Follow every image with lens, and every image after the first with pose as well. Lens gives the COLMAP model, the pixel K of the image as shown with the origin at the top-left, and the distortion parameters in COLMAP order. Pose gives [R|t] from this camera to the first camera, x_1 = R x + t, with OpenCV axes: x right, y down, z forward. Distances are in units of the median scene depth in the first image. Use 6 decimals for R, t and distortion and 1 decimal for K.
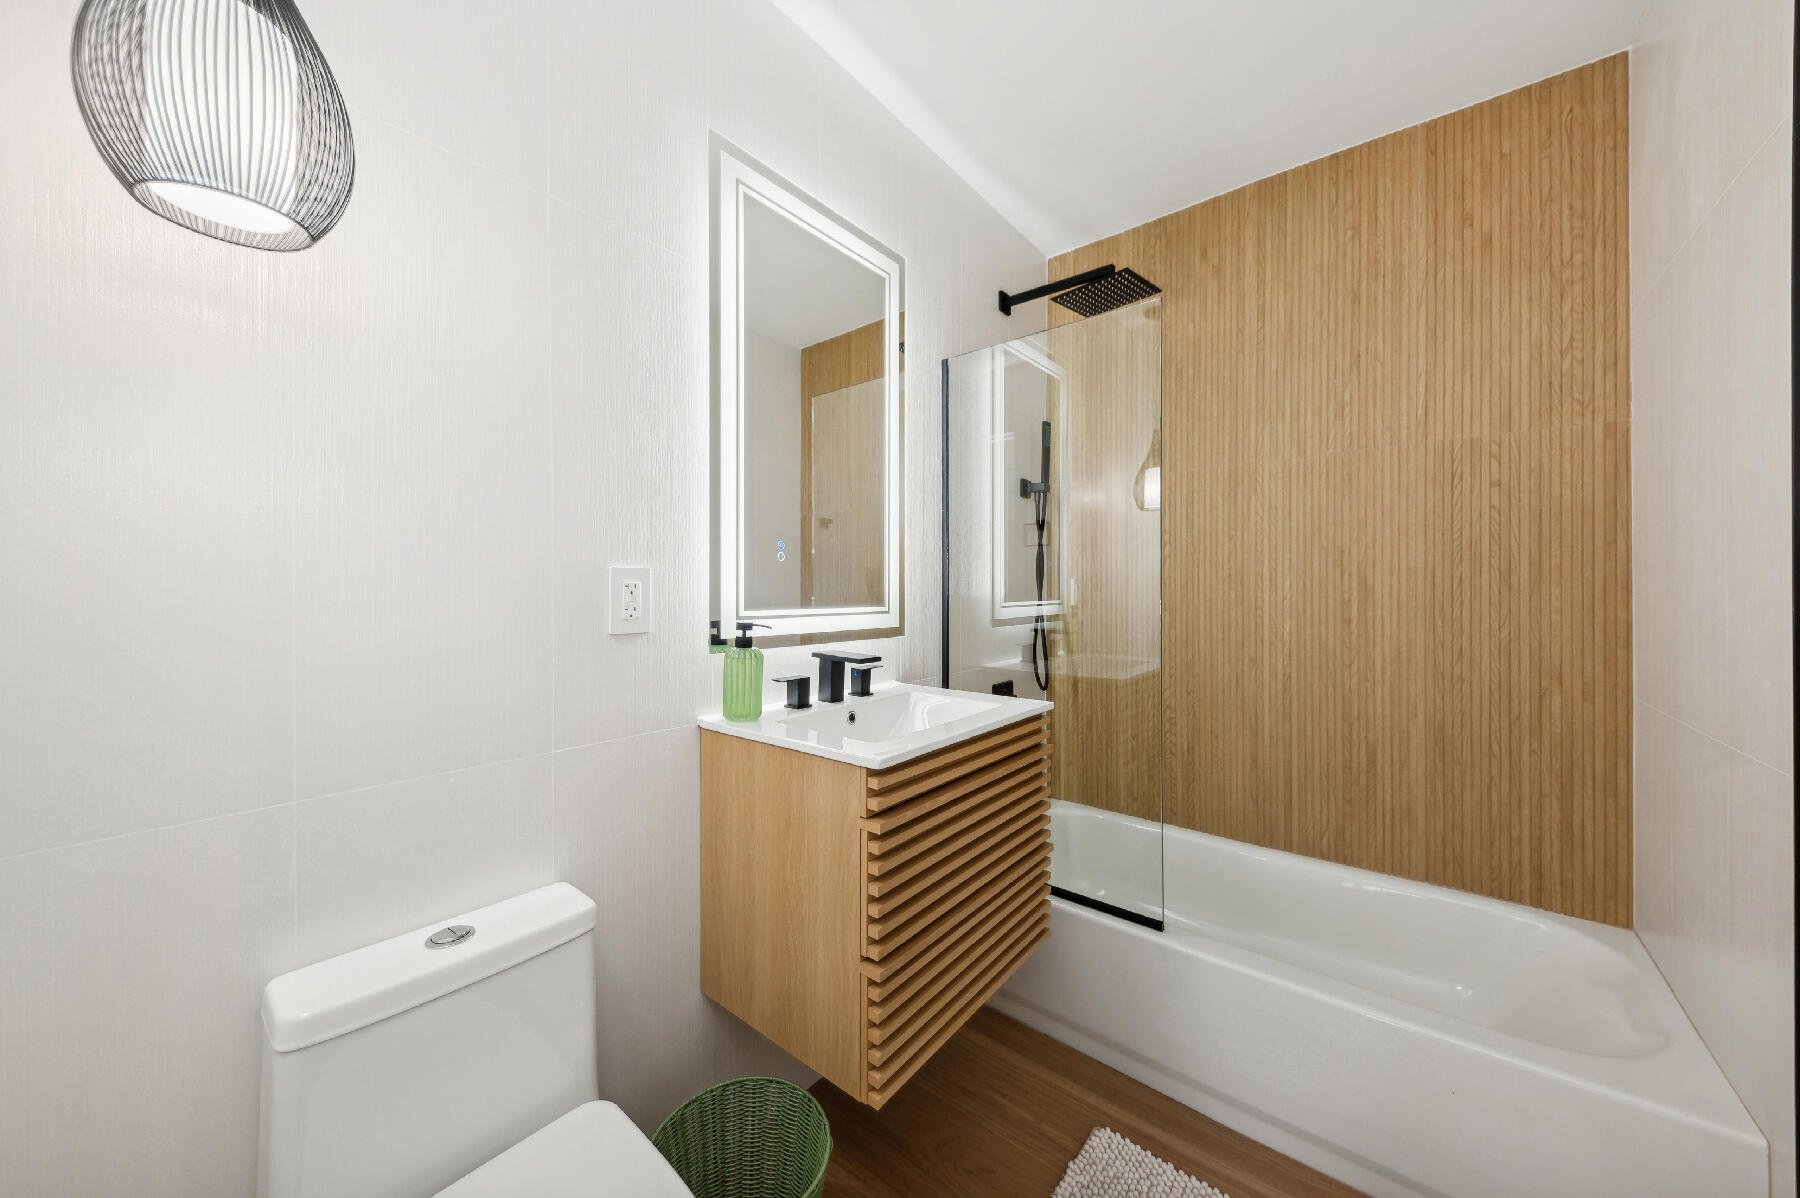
lens RADIAL K [[613.4, 0, 897.7], [0, 613.4, 593.9], [0, 0, 1]] dist [-0.000174, -0.000007]
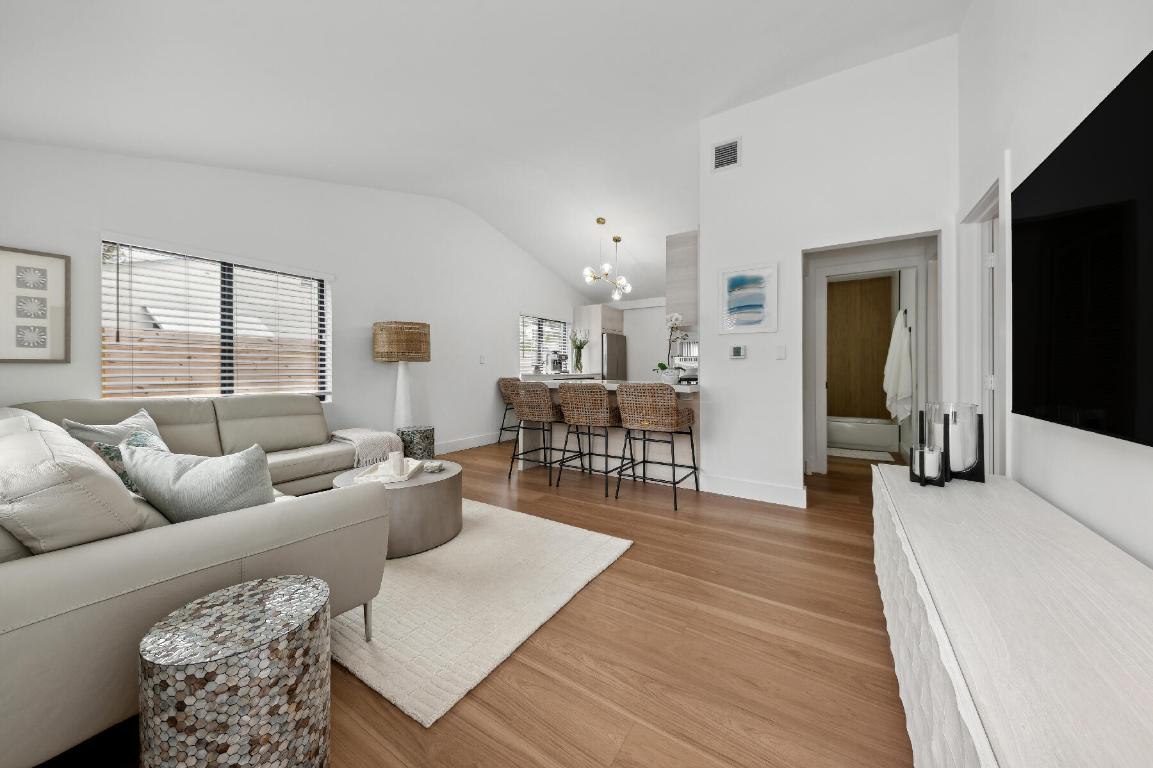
lens RADIAL K [[392.8, 0, 580.0], [0, 392.8, 377.2], [0, 0, 1]] dist [0.000798, 0.000011]
pose [[0.992867, -0.005986, 0.119078, -2.076668], [0.004615, 0.999920, 0.011785, 0.048030], [-0.119139, -0.011152, 0.992815, -2.231180]]
